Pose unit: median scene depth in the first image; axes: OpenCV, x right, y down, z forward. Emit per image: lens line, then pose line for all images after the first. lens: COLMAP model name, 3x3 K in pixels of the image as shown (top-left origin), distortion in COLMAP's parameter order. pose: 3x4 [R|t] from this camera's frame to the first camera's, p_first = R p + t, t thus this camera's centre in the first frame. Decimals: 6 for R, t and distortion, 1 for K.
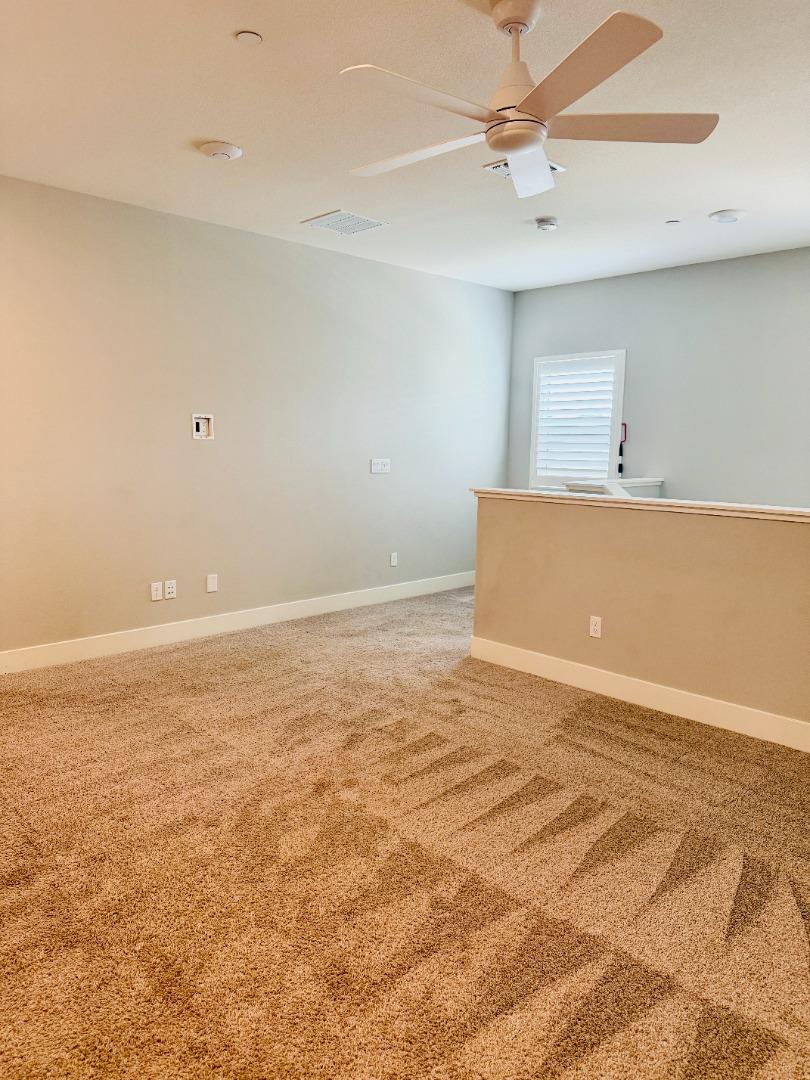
lens RADIAL K [[779.7, 0, 401.1], [0, 779.7, 545.3], [0, 0, 1]] dist [0.118124, -0.146203]
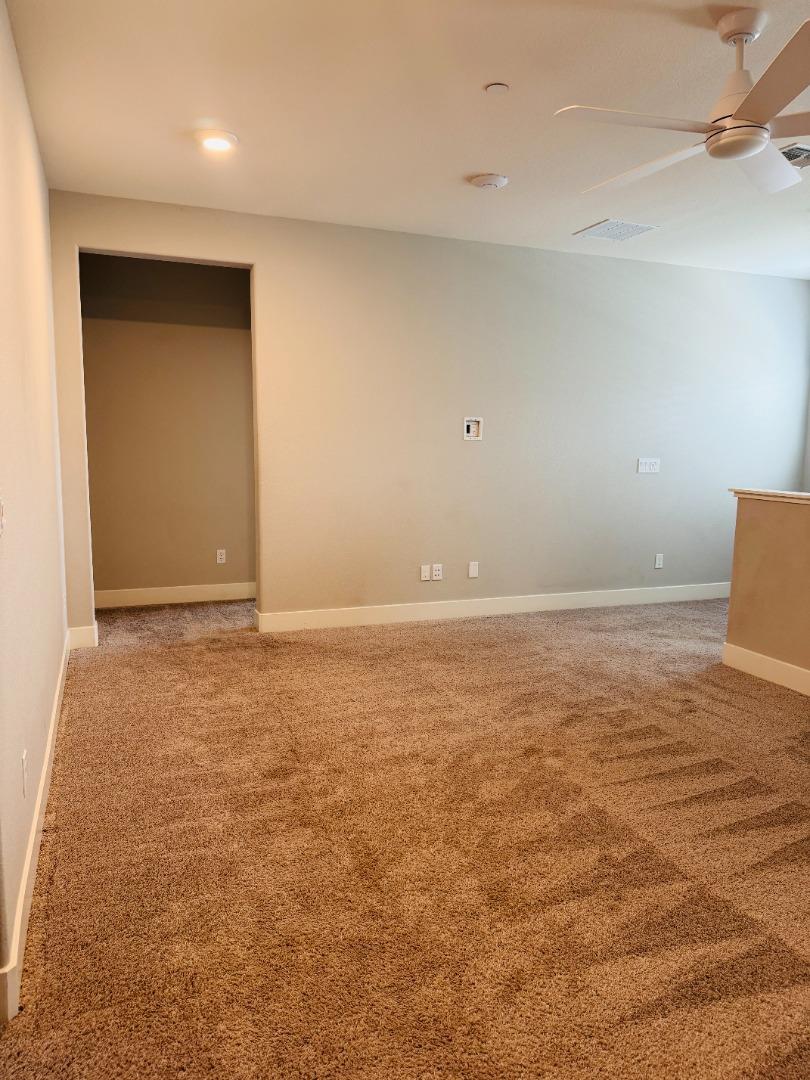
lens RADIAL K [[757.4, 0, 398.8], [0, 757.4, 536.5], [0, 0, 1]] dist [0.167858, -0.143656]
pose [[0.929493, 0.055404, -0.364654, 0.107717], [-0.059842, 0.998208, -0.000871, 0.019044], [0.363952, 0.022631, 0.931143, -0.080431]]
